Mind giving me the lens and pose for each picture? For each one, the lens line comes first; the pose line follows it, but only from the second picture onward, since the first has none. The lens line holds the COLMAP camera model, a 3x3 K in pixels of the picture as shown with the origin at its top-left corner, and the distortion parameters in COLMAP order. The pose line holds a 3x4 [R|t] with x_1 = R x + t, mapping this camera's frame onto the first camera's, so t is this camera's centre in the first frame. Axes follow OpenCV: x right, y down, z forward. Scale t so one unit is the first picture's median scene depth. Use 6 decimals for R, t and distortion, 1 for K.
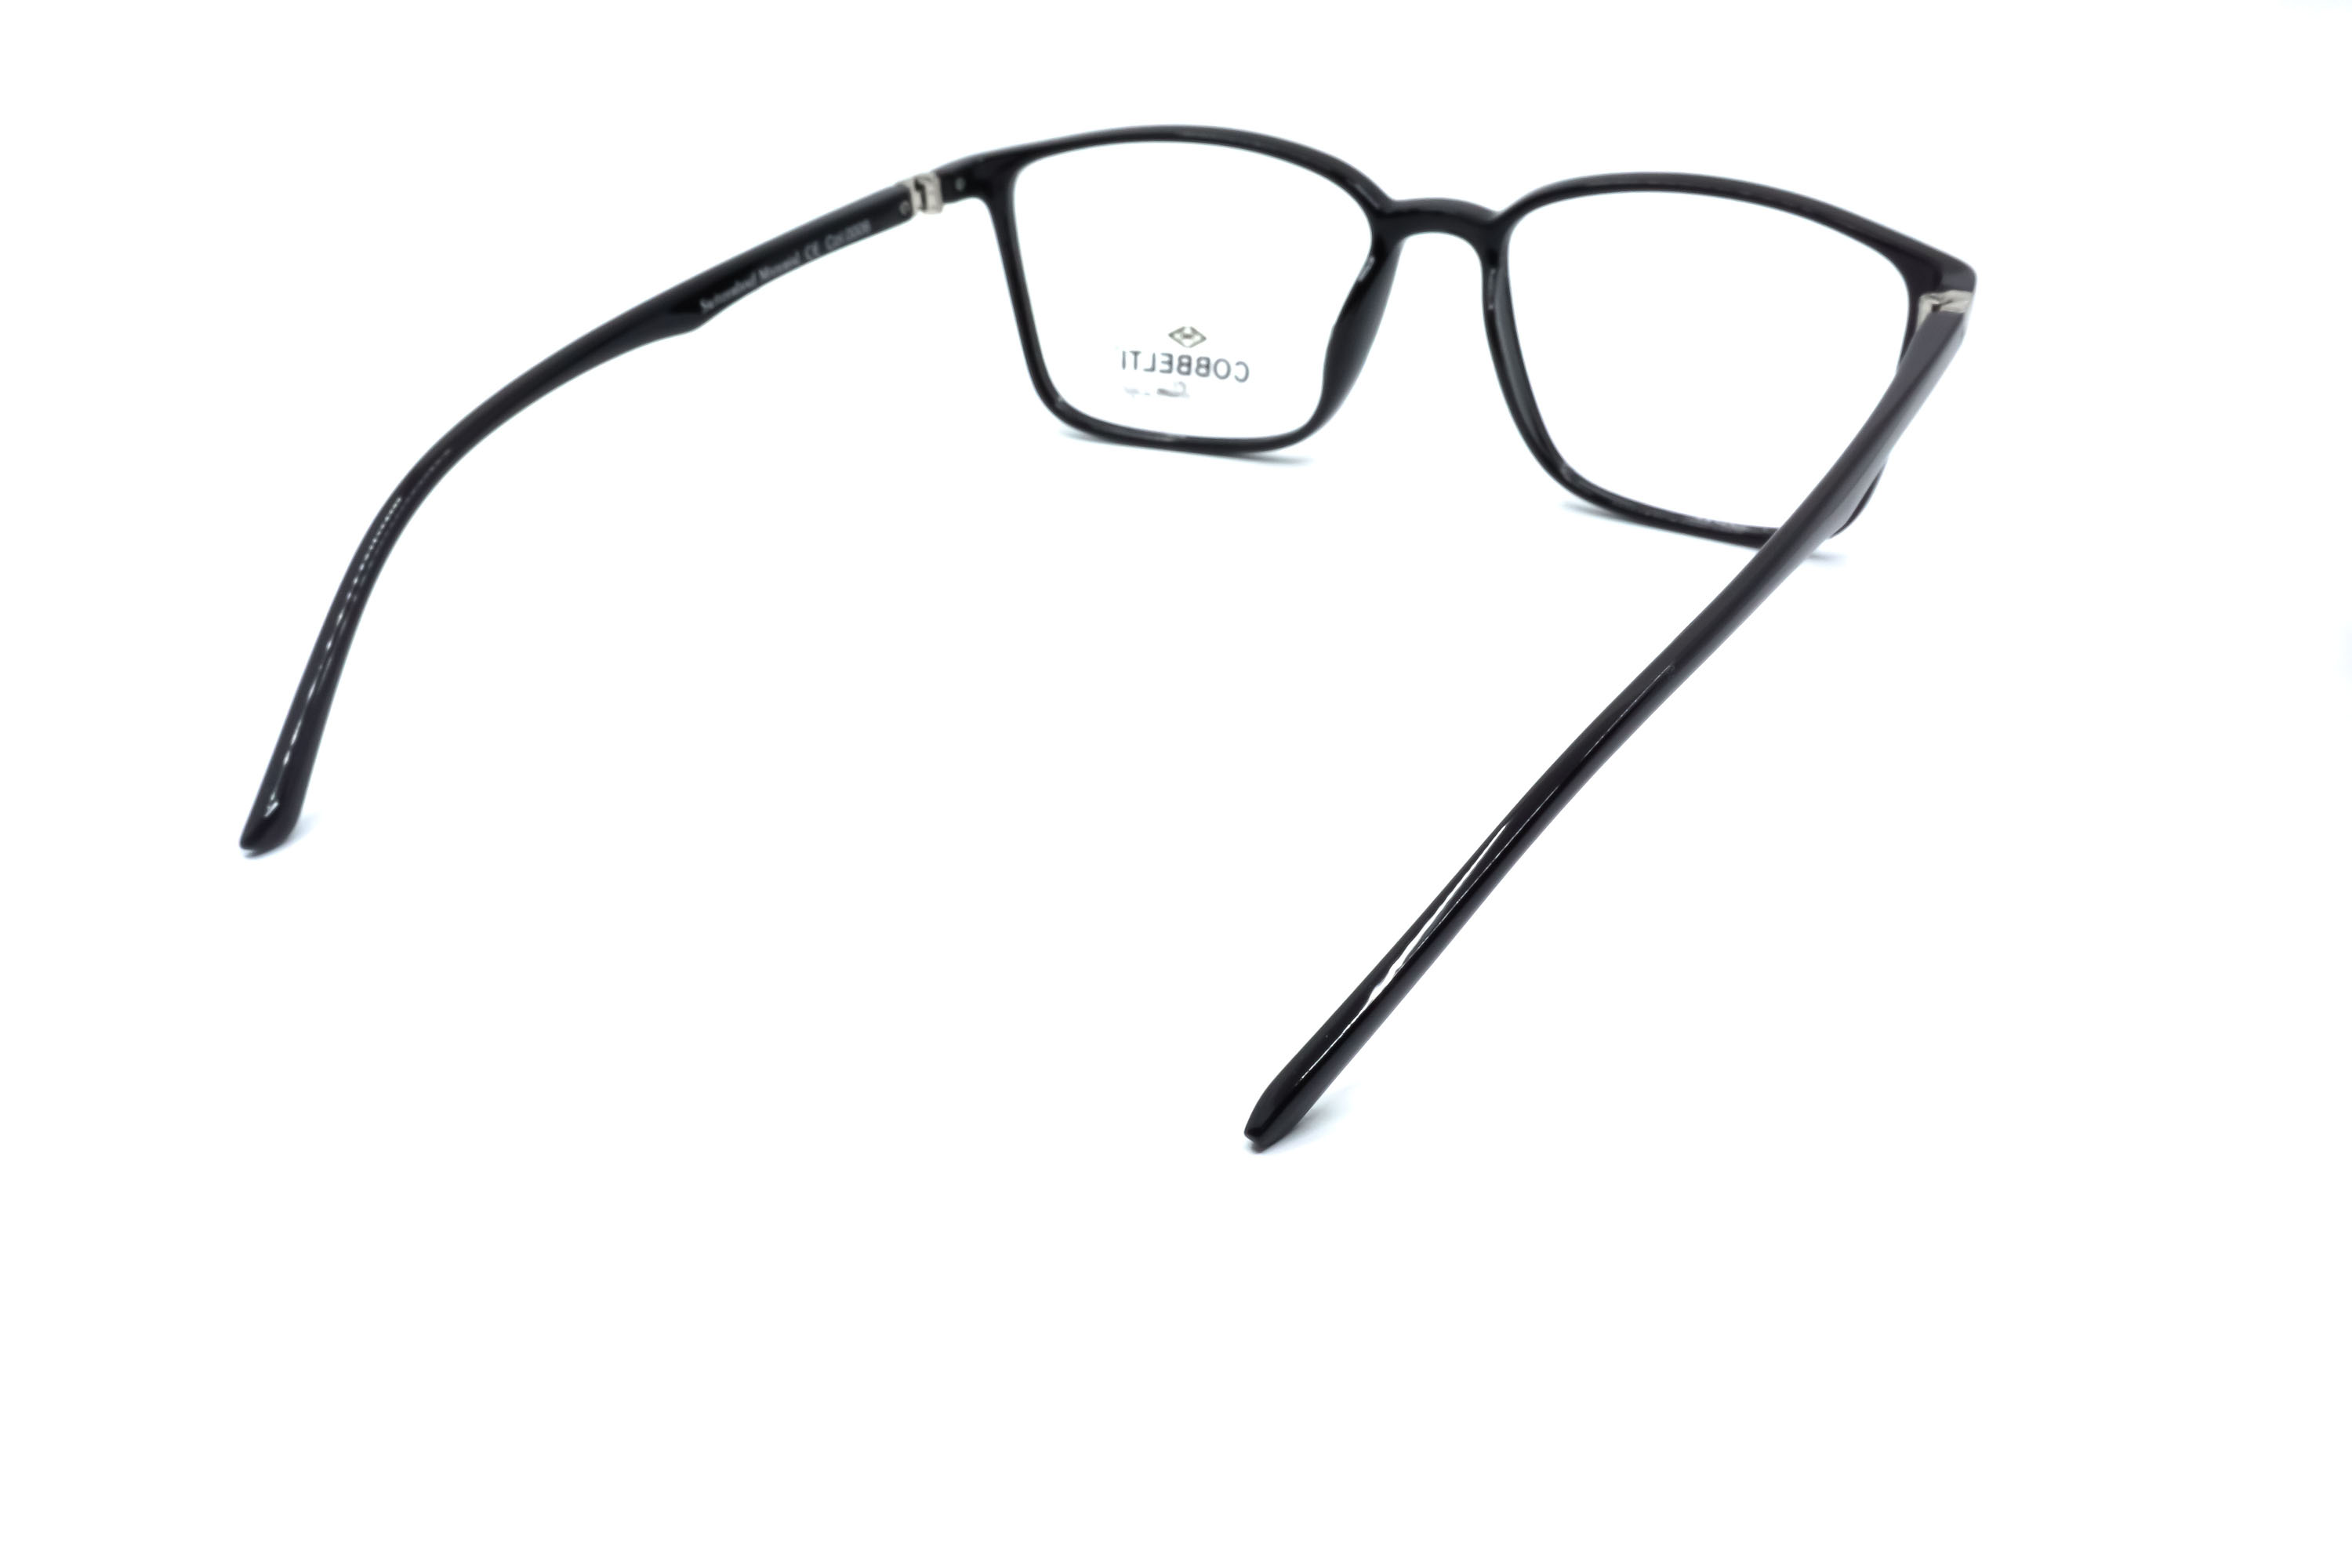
lens RADIAL K [[2570.5, 0, 1176.0], [0, 2570.5, 784.0], [0, 0, 1]] dist [0.019116, 0.014409]
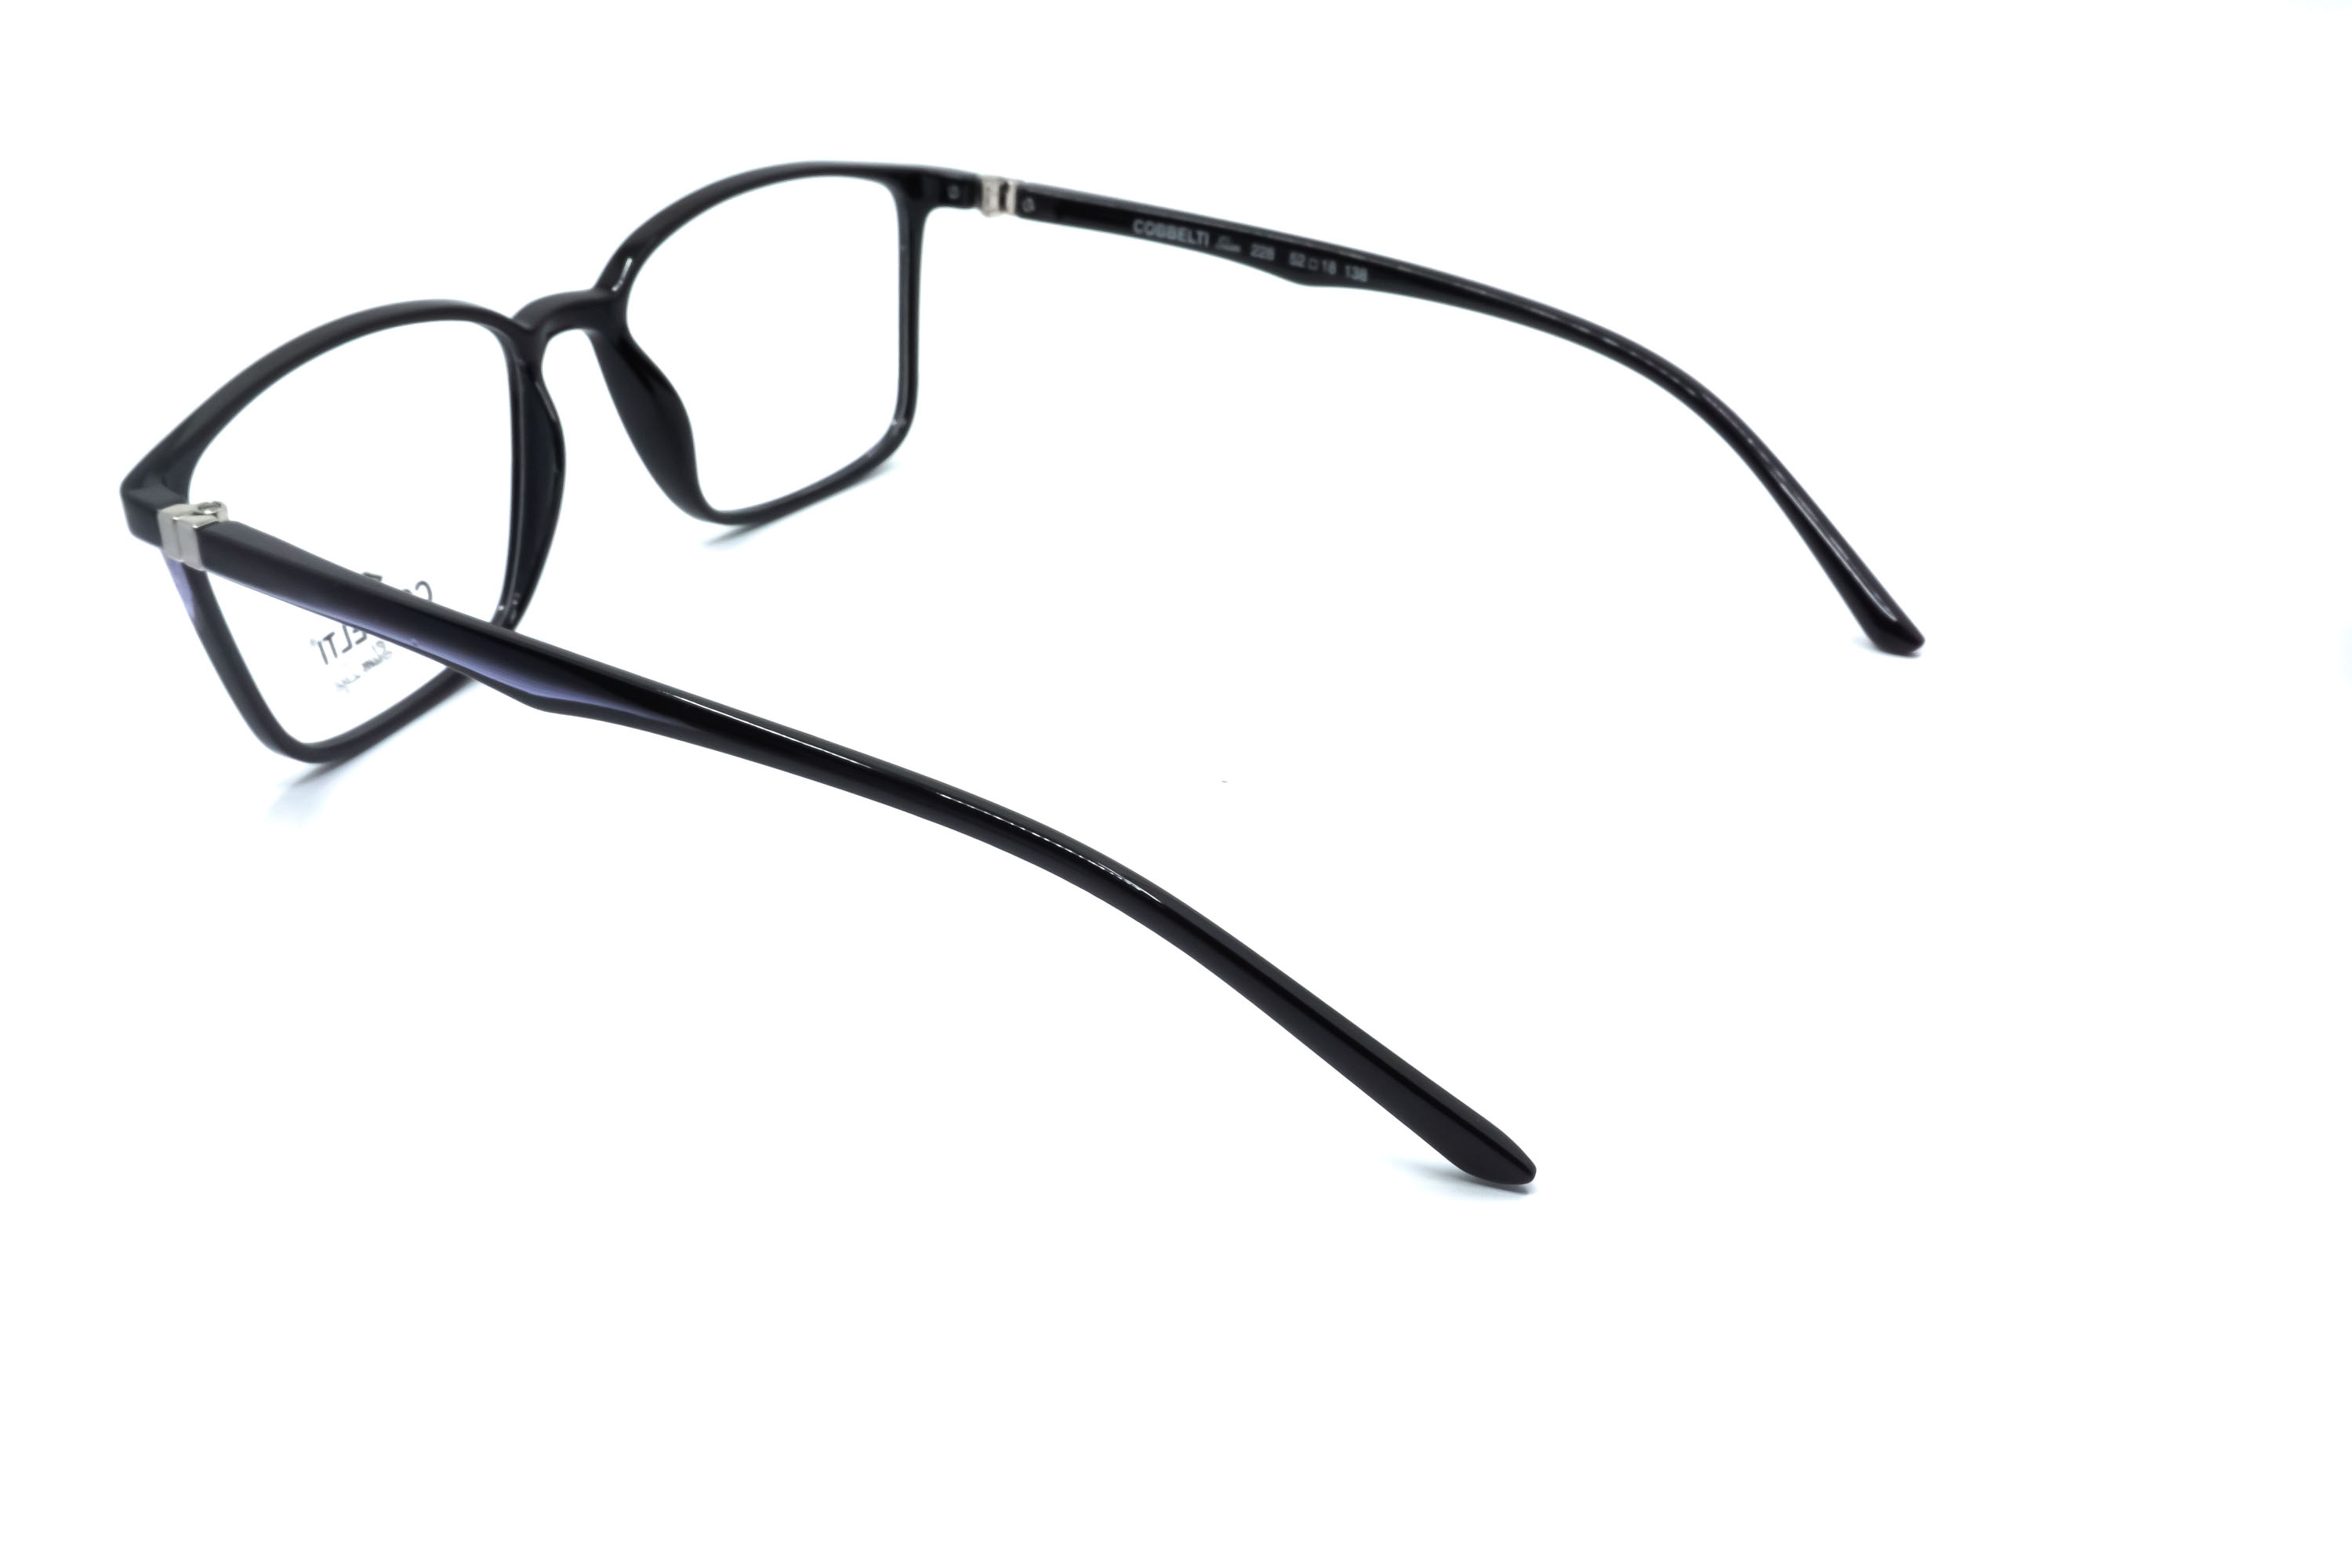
lens RADIAL K [[2570.5, 0, 1176.0], [0, 2570.5, 784.0], [0, 0, 1]] dist [0.019116, 0.014409]
pose [[-0.015017, -0.420810, 0.907024, -0.759241], [0.482491, 0.791476, 0.375191, -0.308031], [-0.875772, 0.443265, 0.191152, 0.664991]]
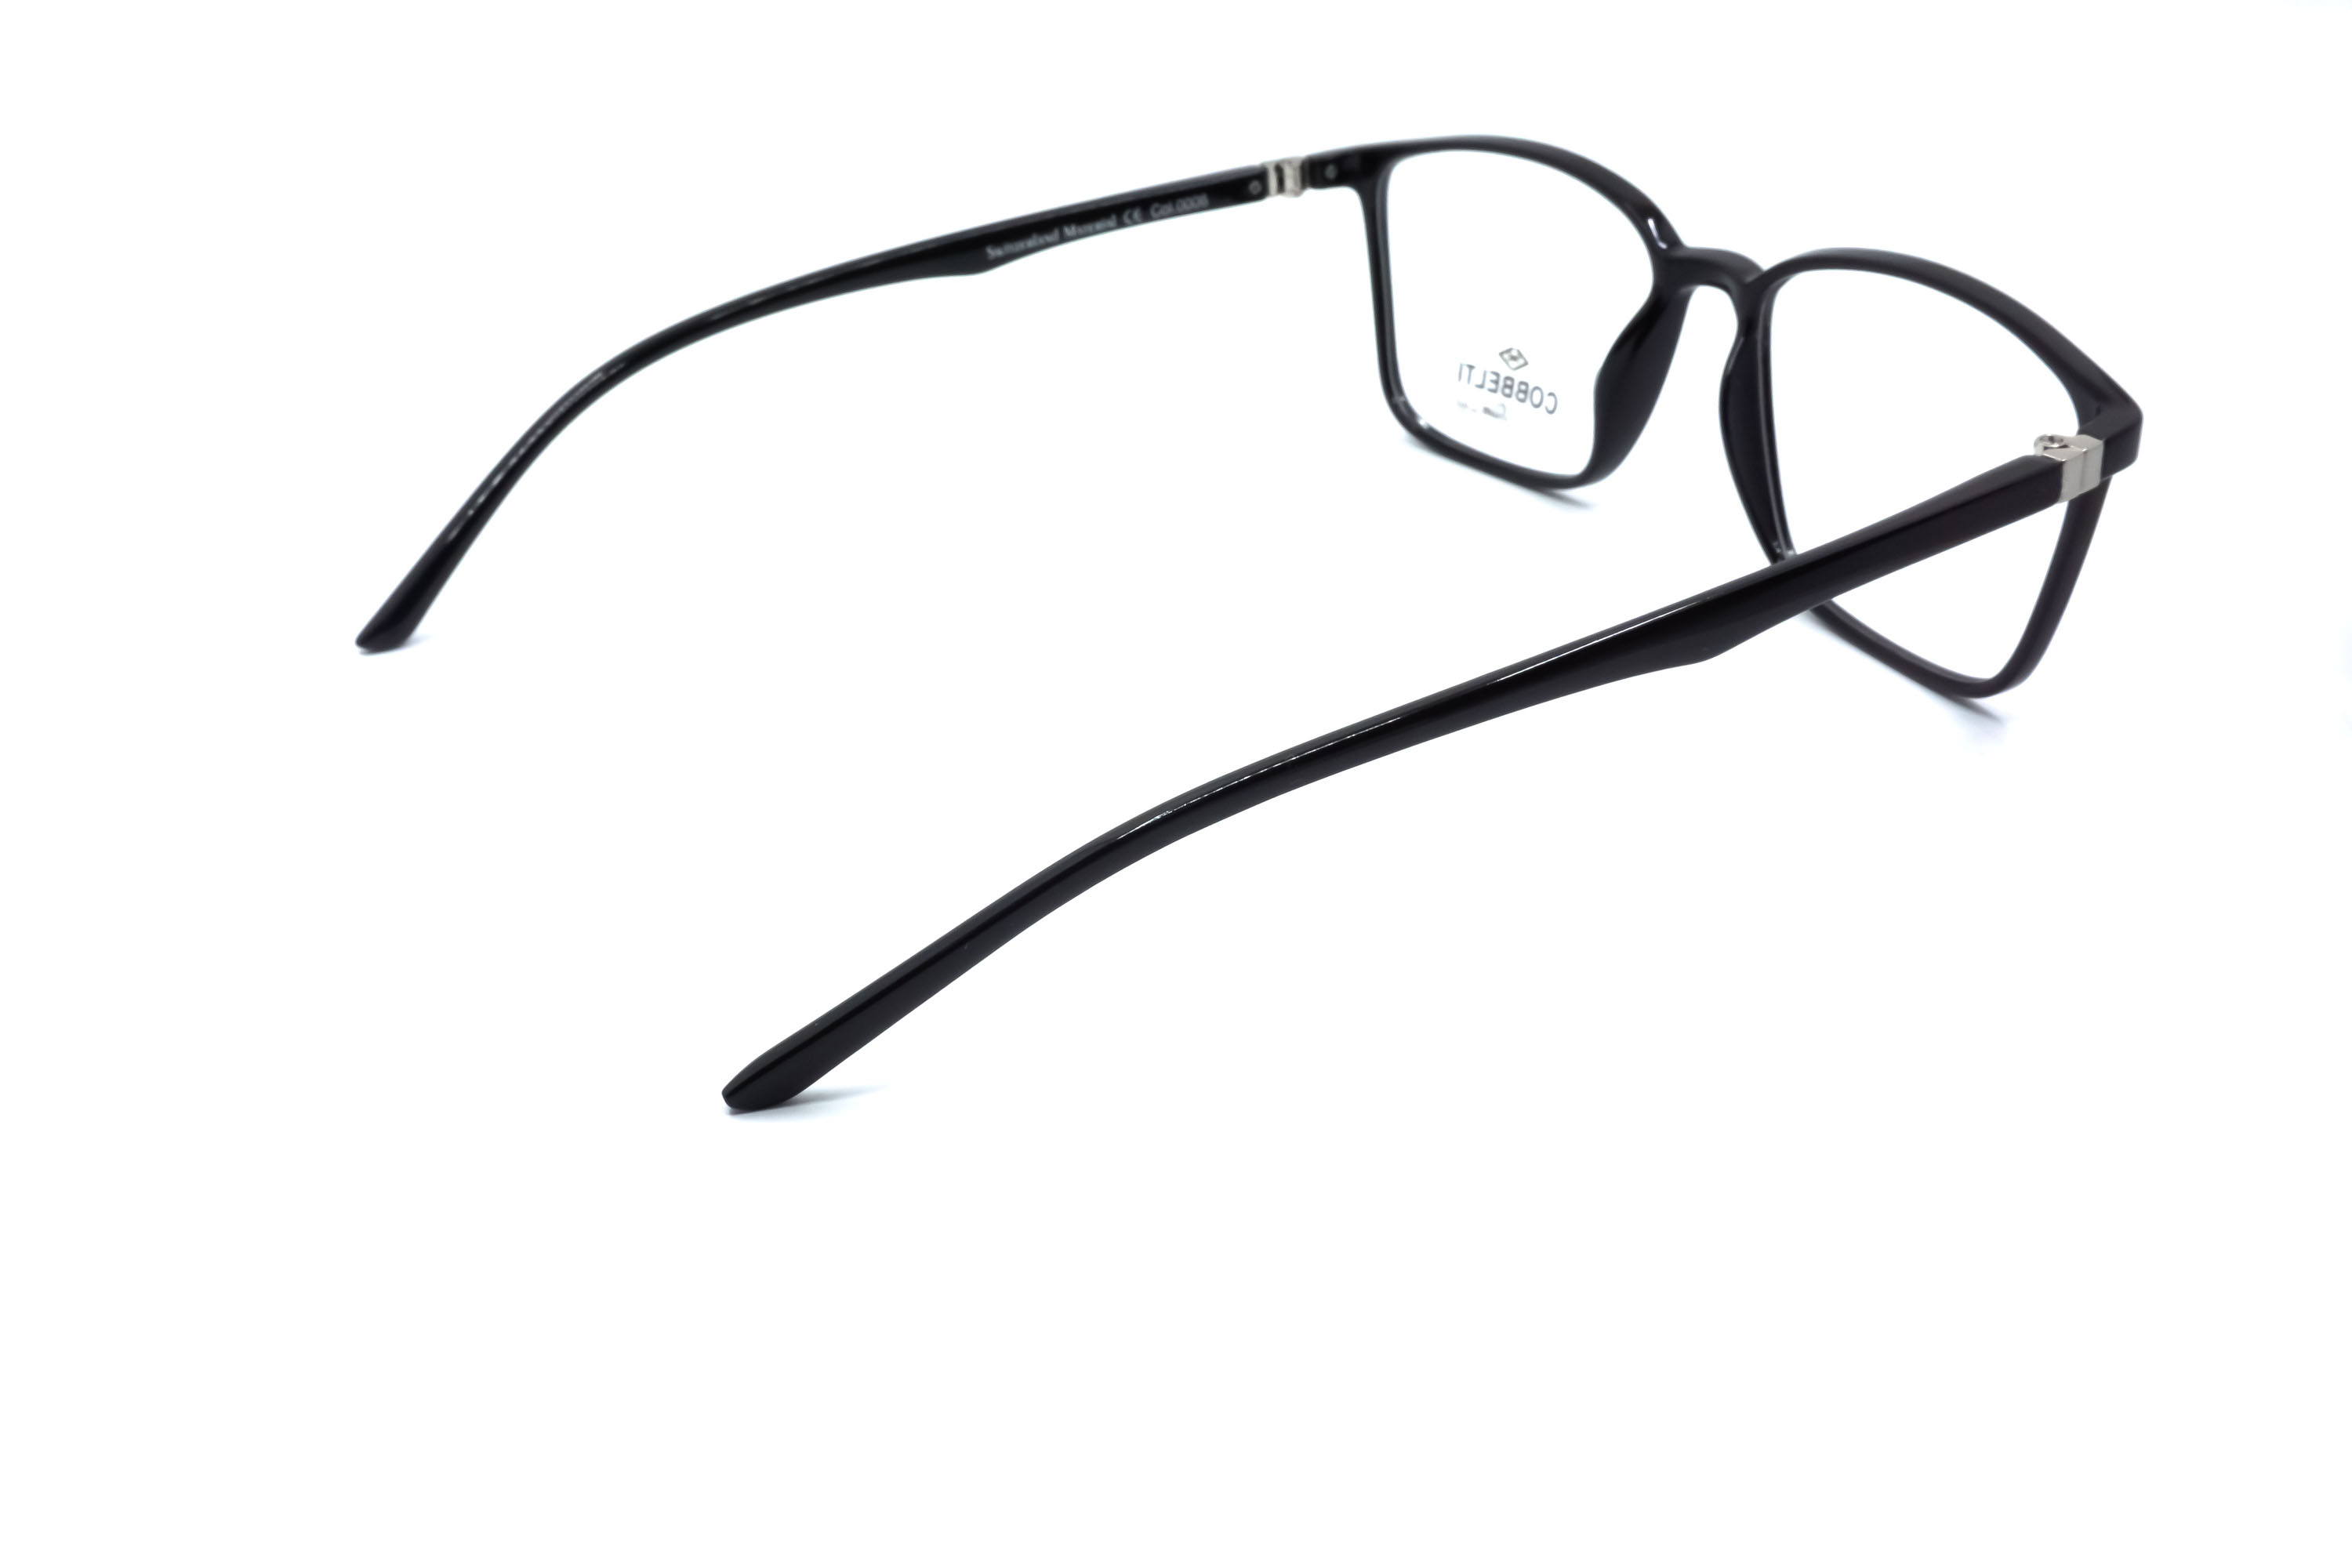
lens RADIAL K [[2556.1, 0, 1176.0], [0, 2556.1, 784.0], [0, 0, 1]] dist [0.014847, 0.016252]
pose [[0.861238, 0.233265, -0.451505, 0.371121], [-0.225556, 0.971587, 0.071714, -0.060044], [0.455405, 0.040077, 0.889382, 0.097655]]
